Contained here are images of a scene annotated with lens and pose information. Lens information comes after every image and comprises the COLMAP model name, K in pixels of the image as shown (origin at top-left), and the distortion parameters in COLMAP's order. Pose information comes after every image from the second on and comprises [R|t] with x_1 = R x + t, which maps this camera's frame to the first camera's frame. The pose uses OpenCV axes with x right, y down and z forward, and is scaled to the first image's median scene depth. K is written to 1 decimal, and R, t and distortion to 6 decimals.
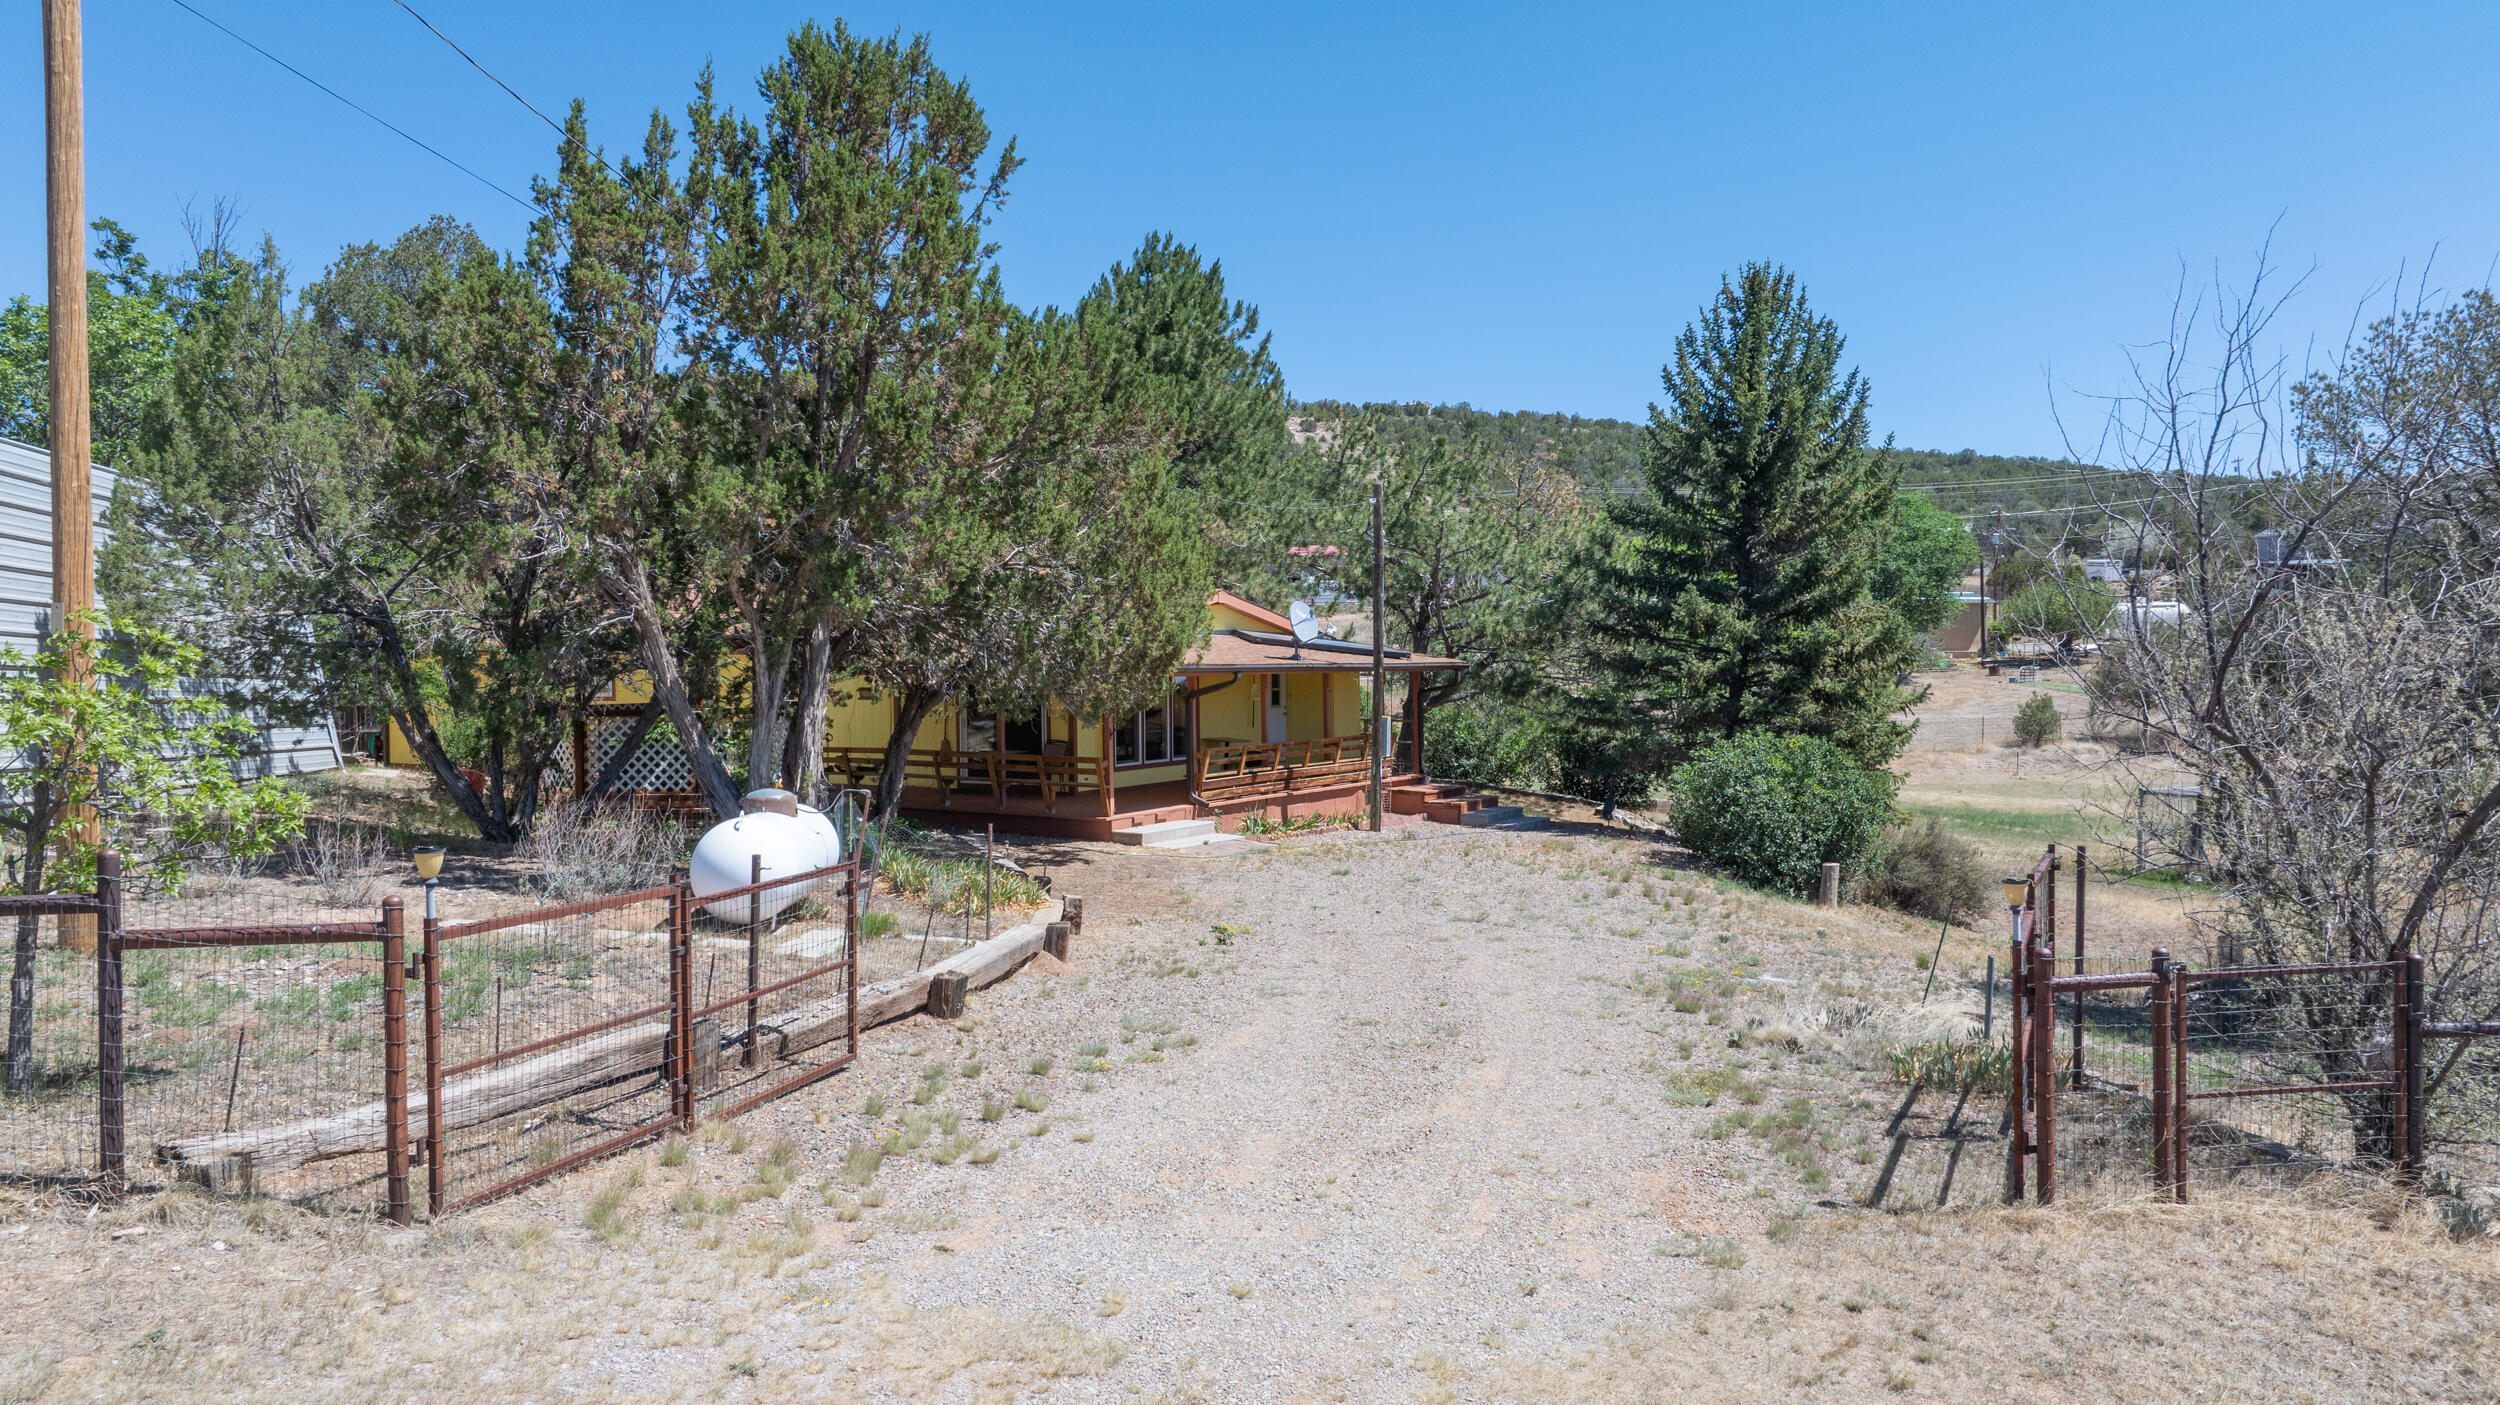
lens RADIAL K [[1765.6, 0, 1285.5], [0, 1765.6, 684.1], [0, 0, 1]] dist [-0.009952, -0.003597]
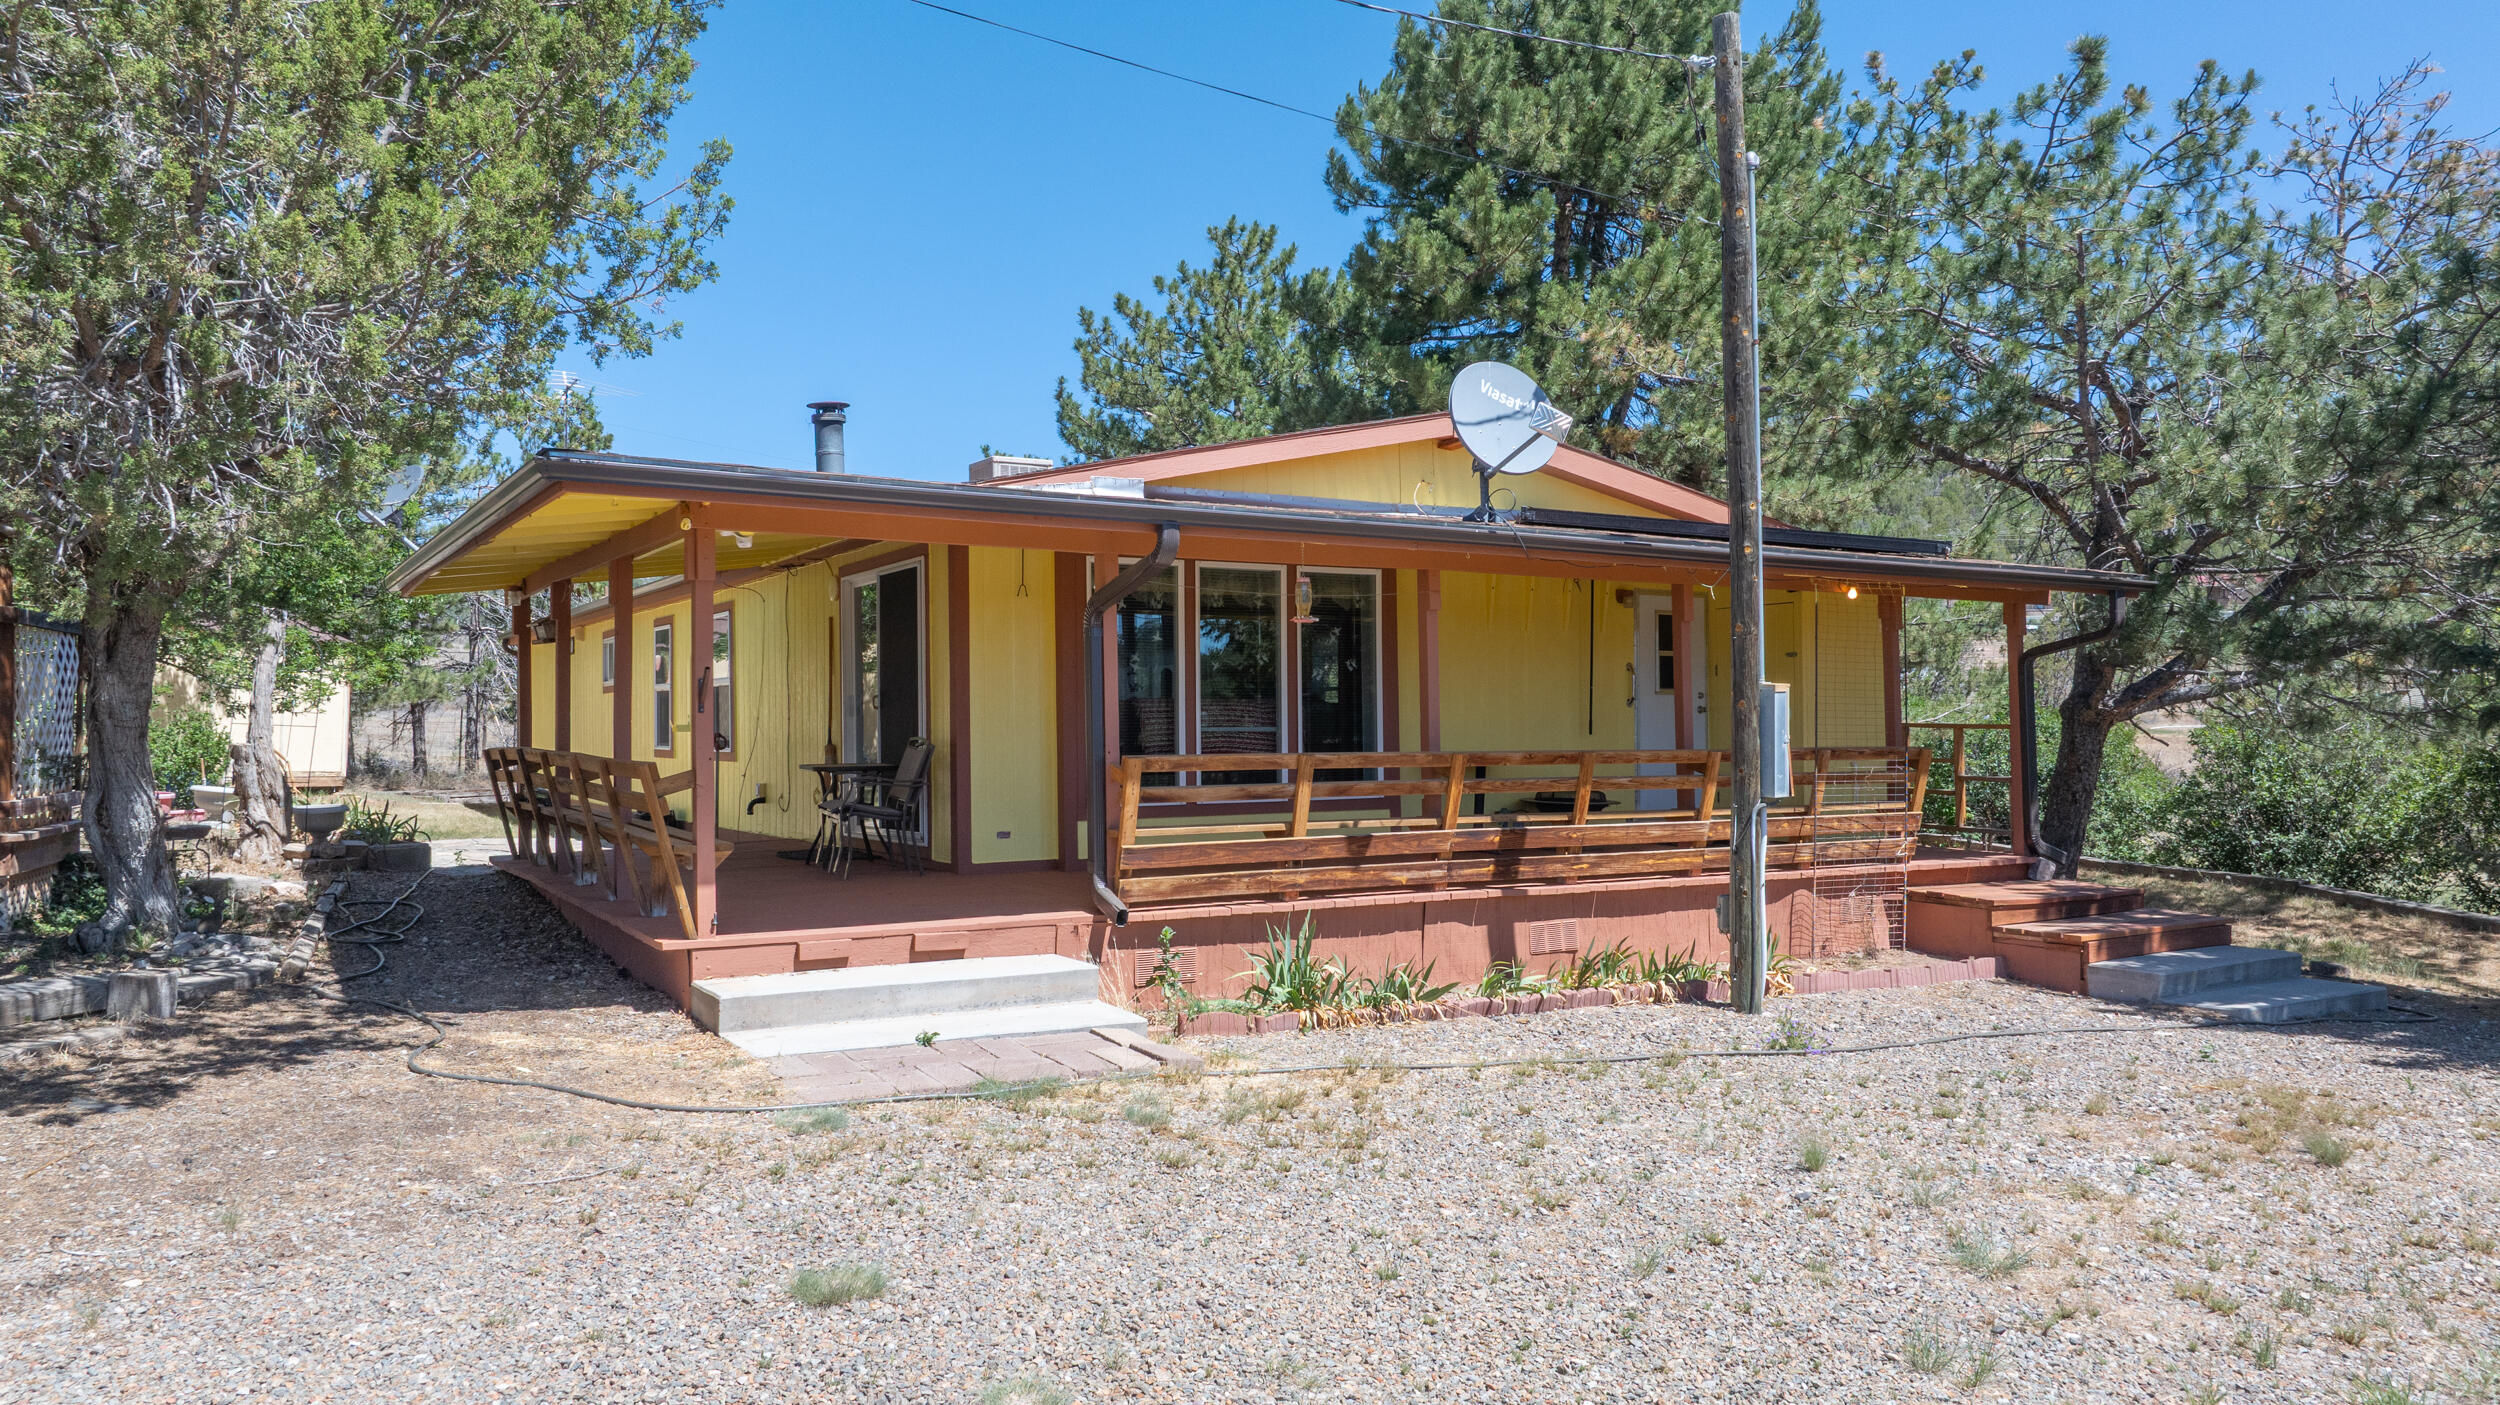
lens RADIAL K [[1755.0, 0, 1267.3], [0, 1755.0, 699.6], [0, 0, 1]] dist [-0.018819, -0.003054]
pose [[0.871207, -0.005403, -0.490887, 0.140186], [-0.009016, 0.999595, -0.027003, 0.031269], [0.490834, 0.027951, 0.870805, 0.643984]]
